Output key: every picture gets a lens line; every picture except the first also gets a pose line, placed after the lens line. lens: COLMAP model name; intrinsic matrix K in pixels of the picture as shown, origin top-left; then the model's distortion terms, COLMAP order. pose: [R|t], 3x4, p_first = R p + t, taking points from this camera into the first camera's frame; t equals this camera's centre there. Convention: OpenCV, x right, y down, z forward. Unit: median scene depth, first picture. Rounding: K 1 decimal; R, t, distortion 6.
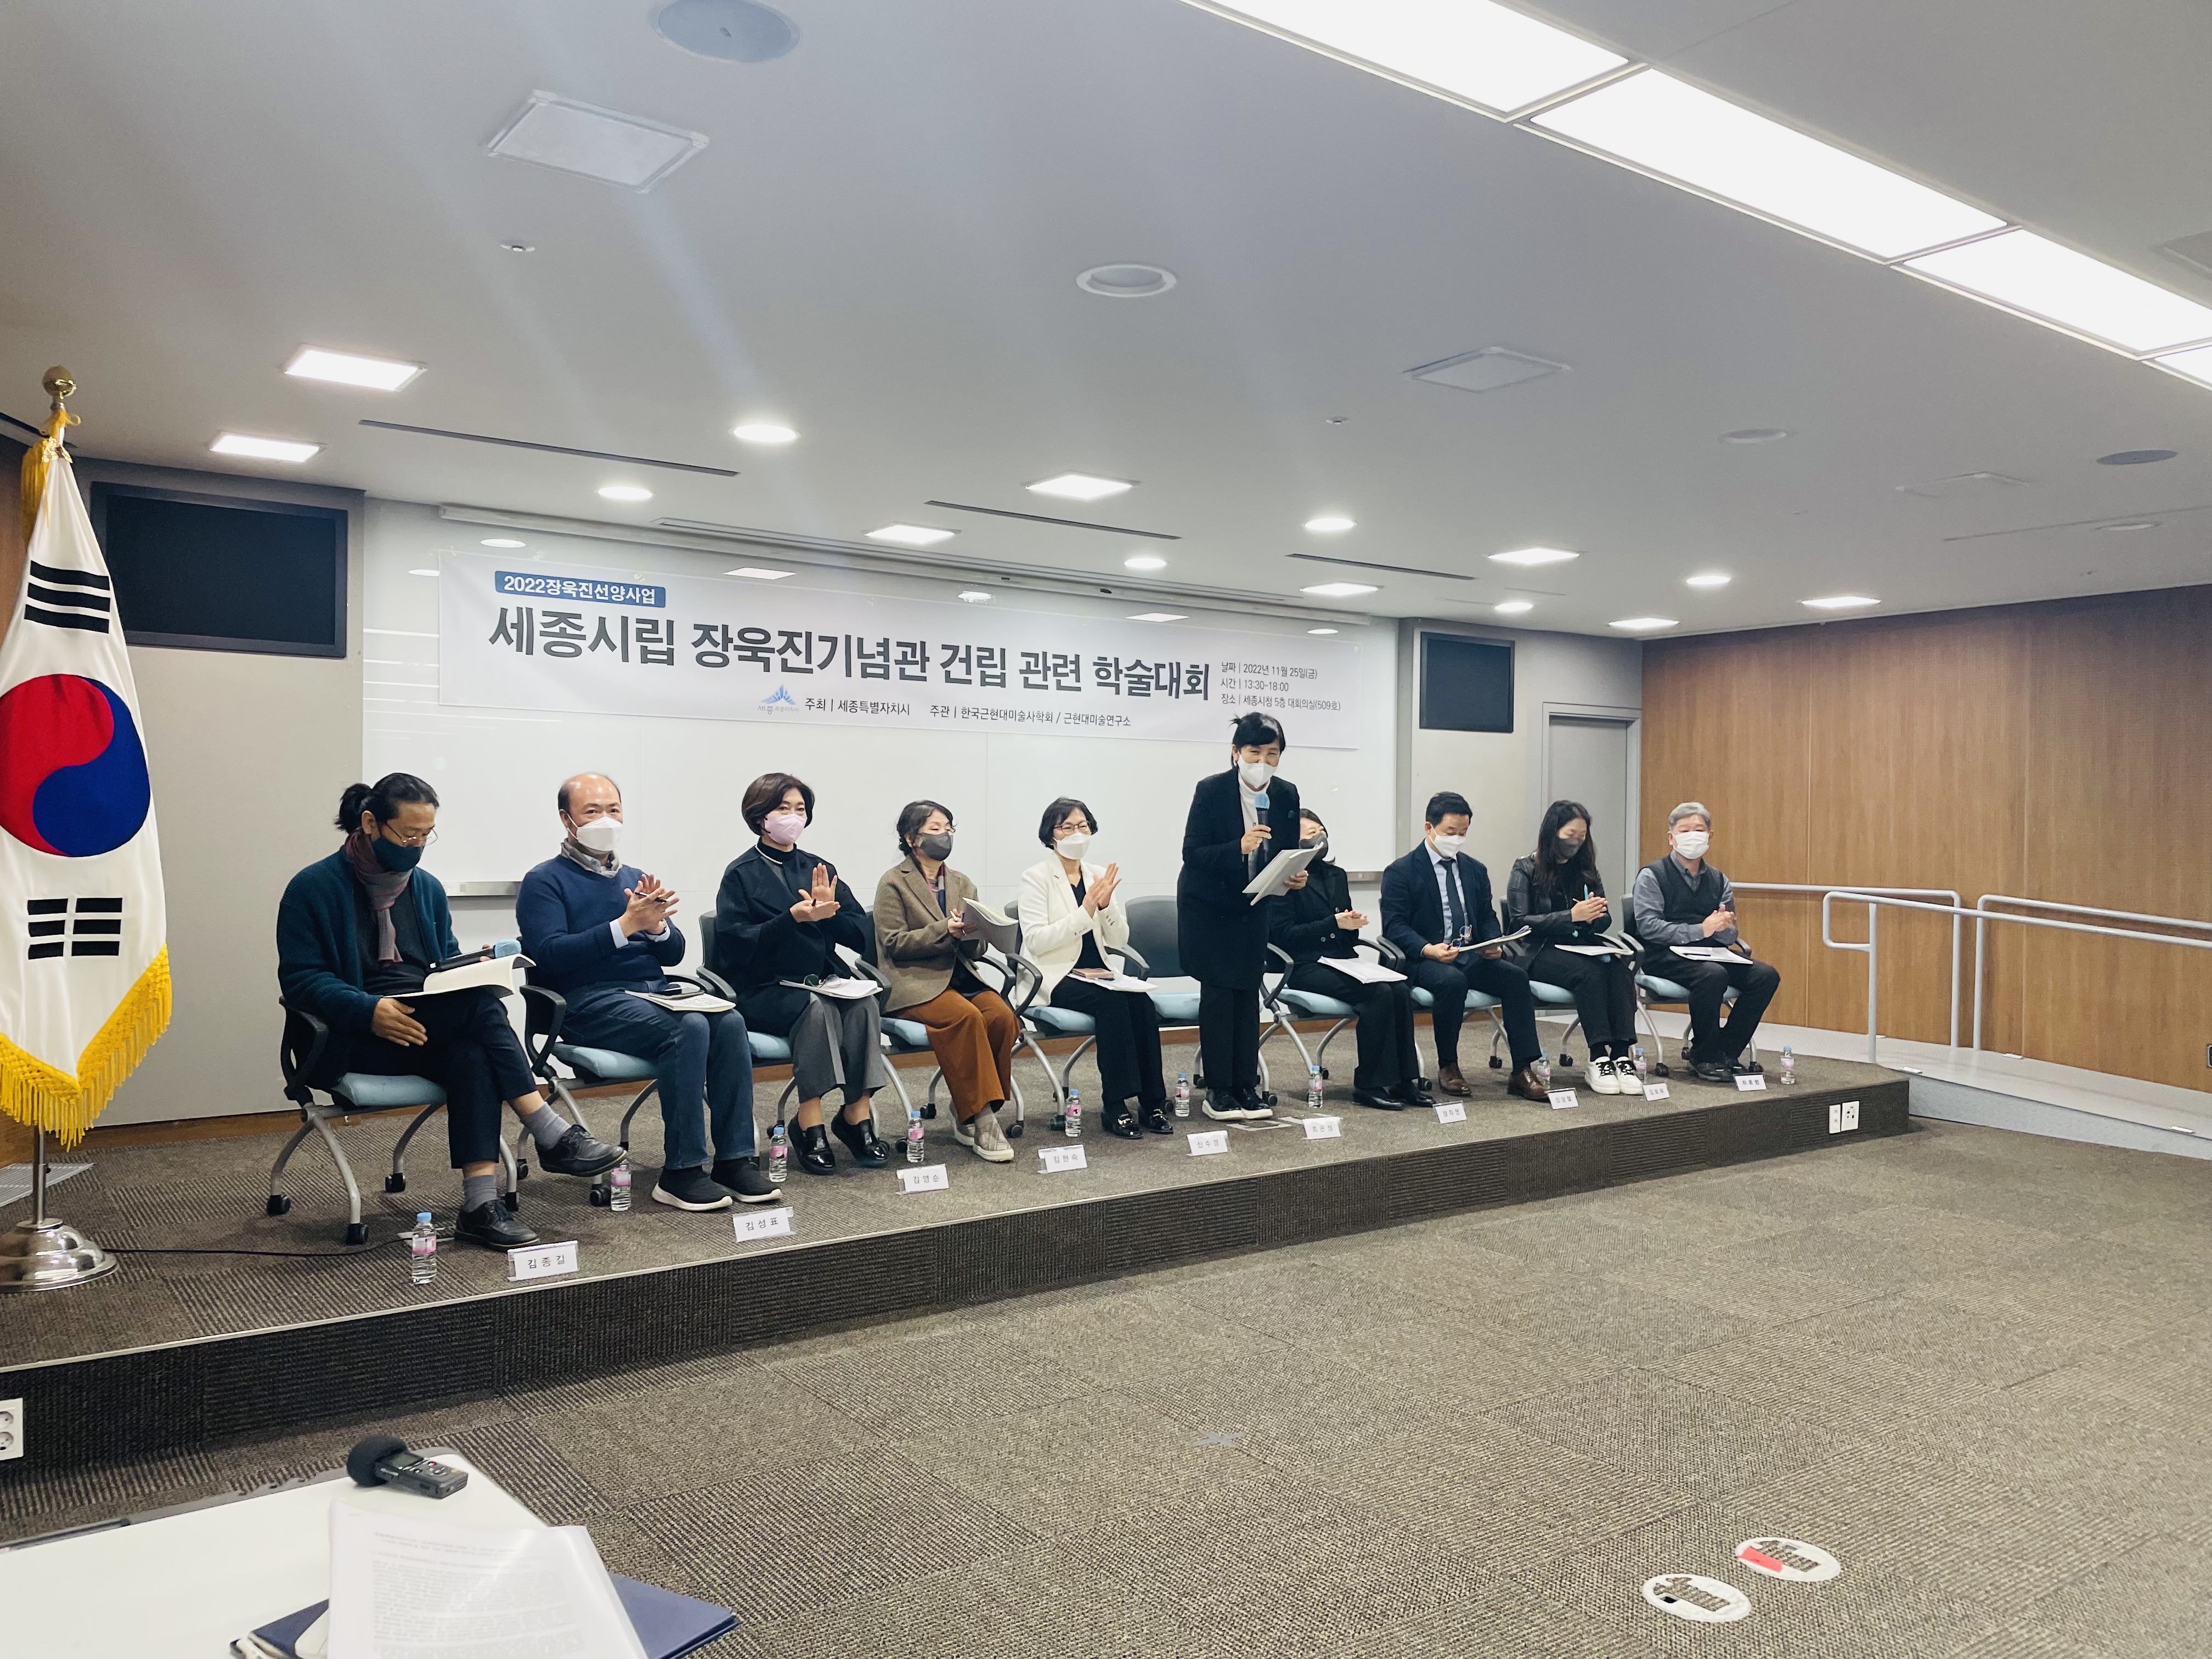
lens RADIAL K [[1664.5, 0, 1106.0], [0, 1664.5, 829.5], [0, 0, 1]] dist [0.102454, -0.118684]
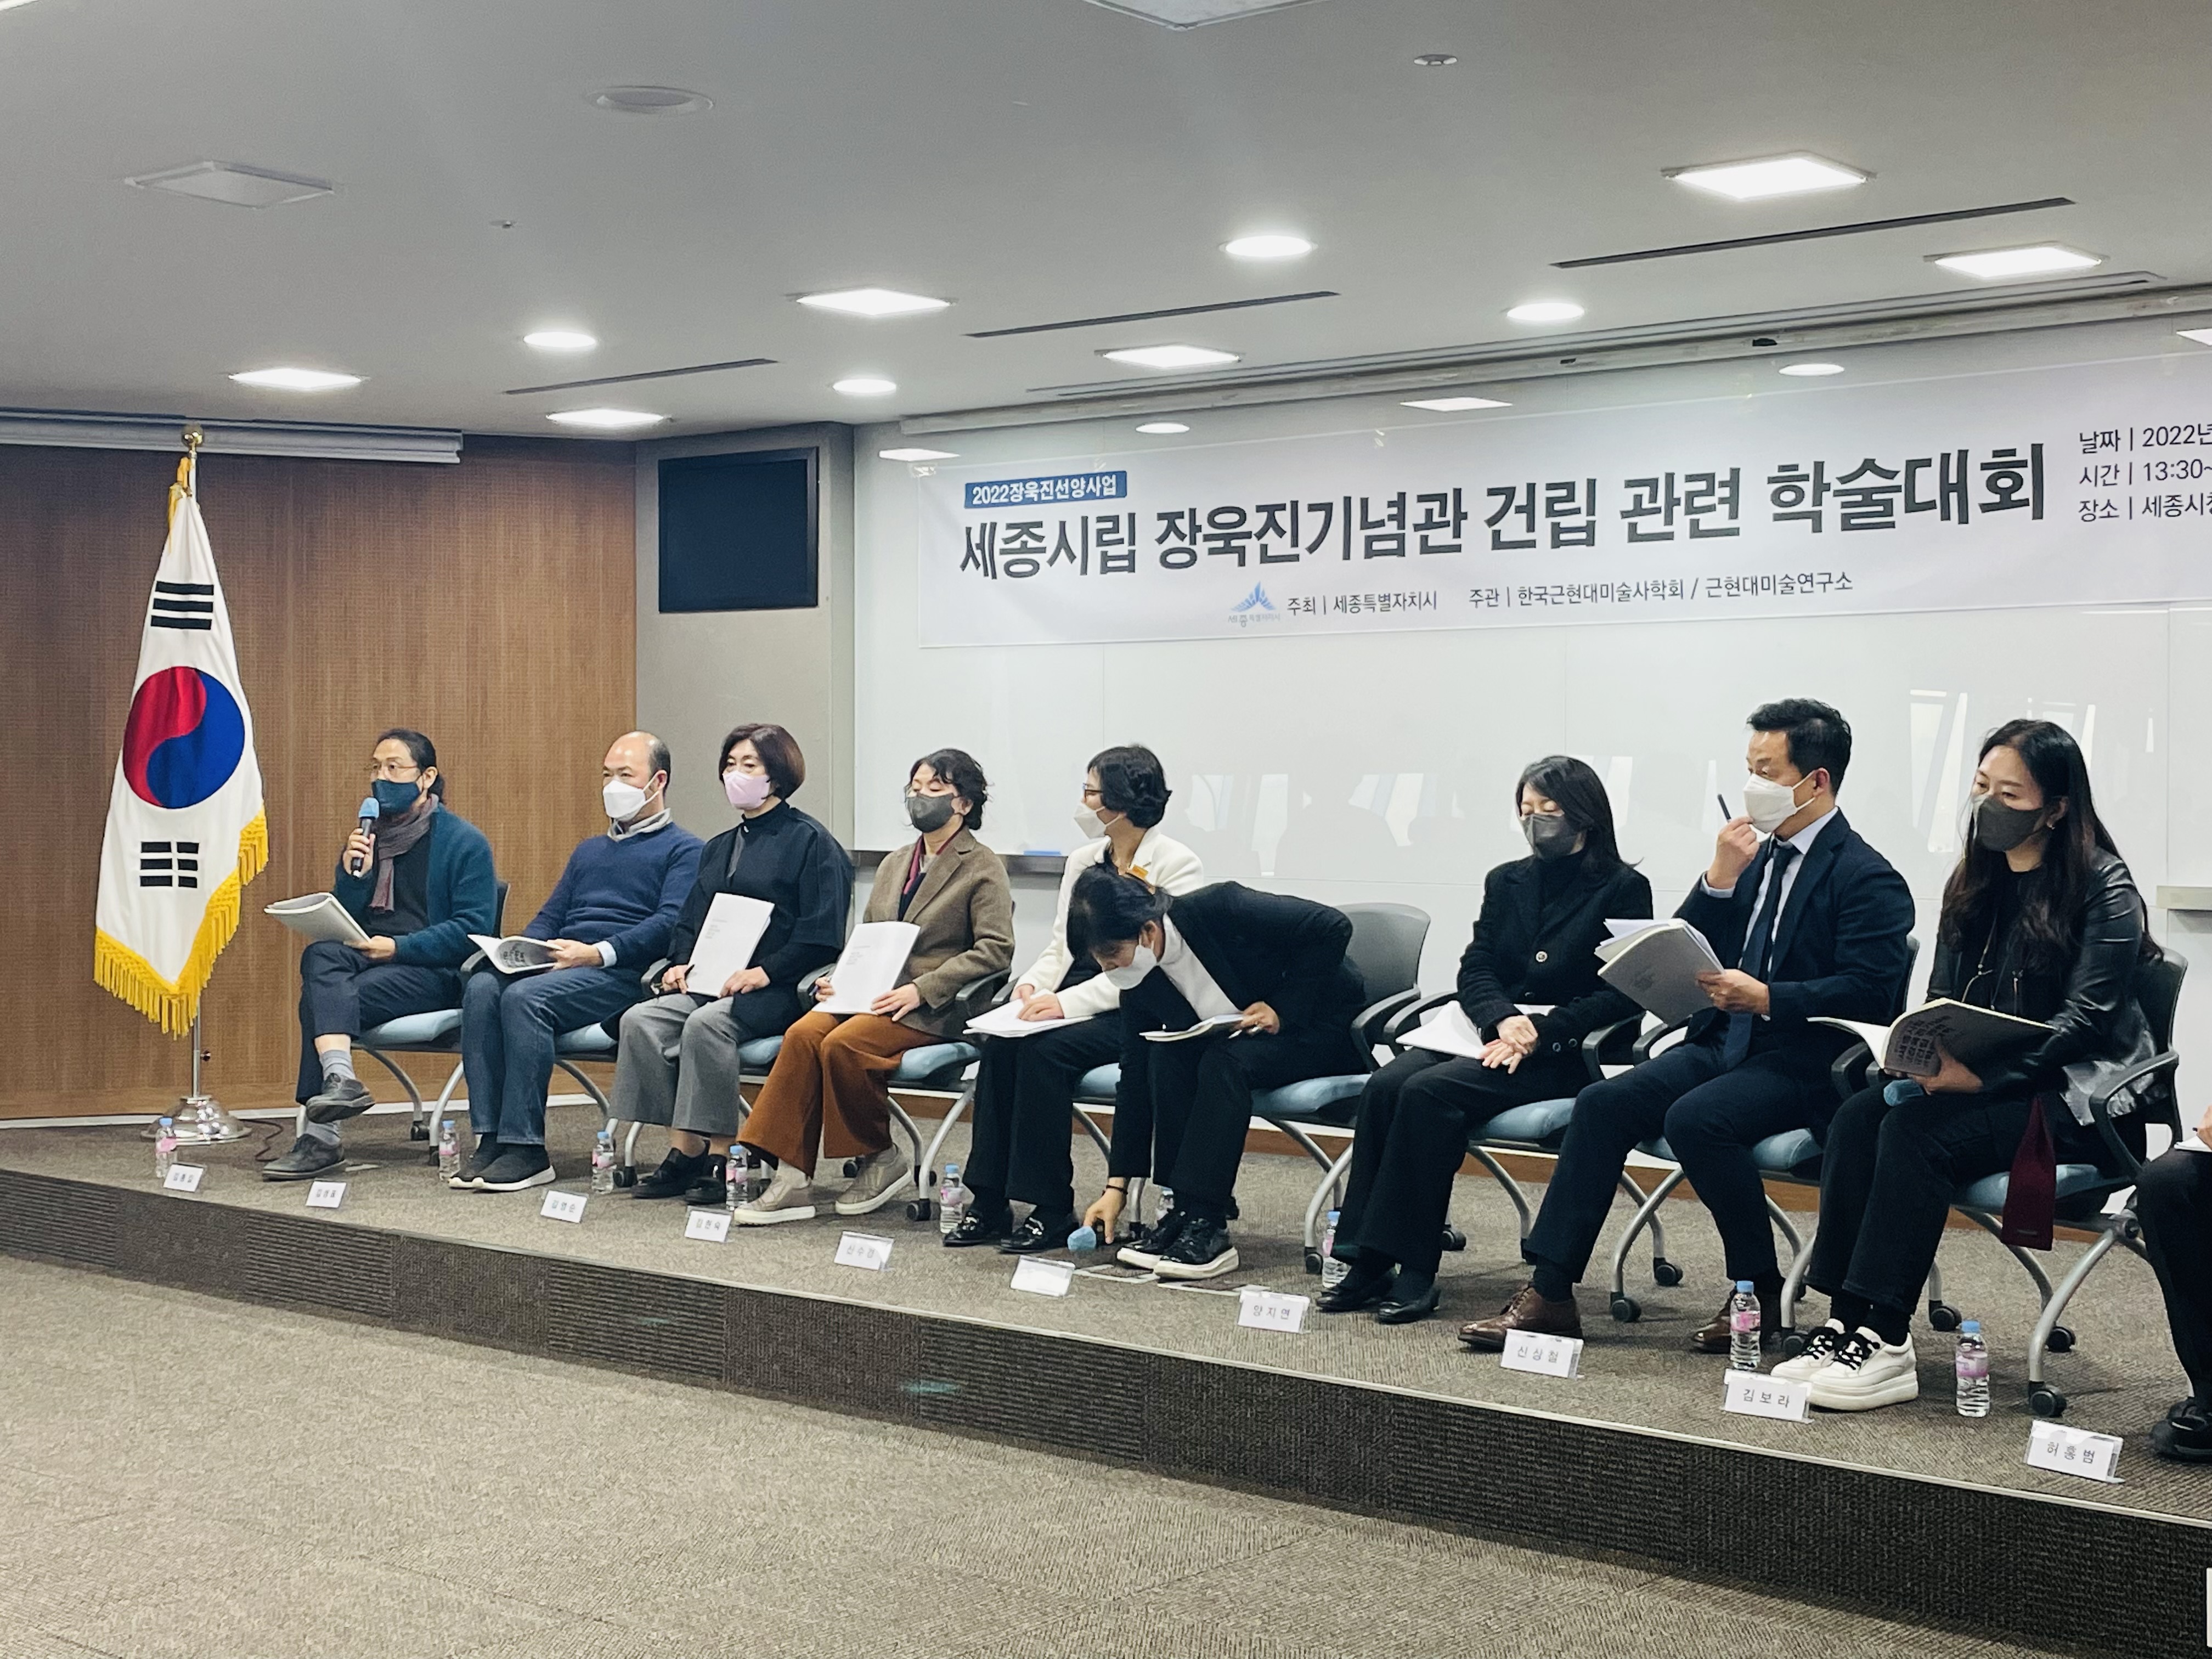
lens RADIAL K [[3000.9, 0, 1100.4], [0, 3000.9, 799.8], [0, 0, 1]] dist [0.146624, -0.394526]
pose [[0.243064, -0.001444, -0.970009, 0.979601], [-0.003795, 0.999990, -0.002440, 0.006678], [0.970003, 0.004274, 0.243056, 0.621058]]
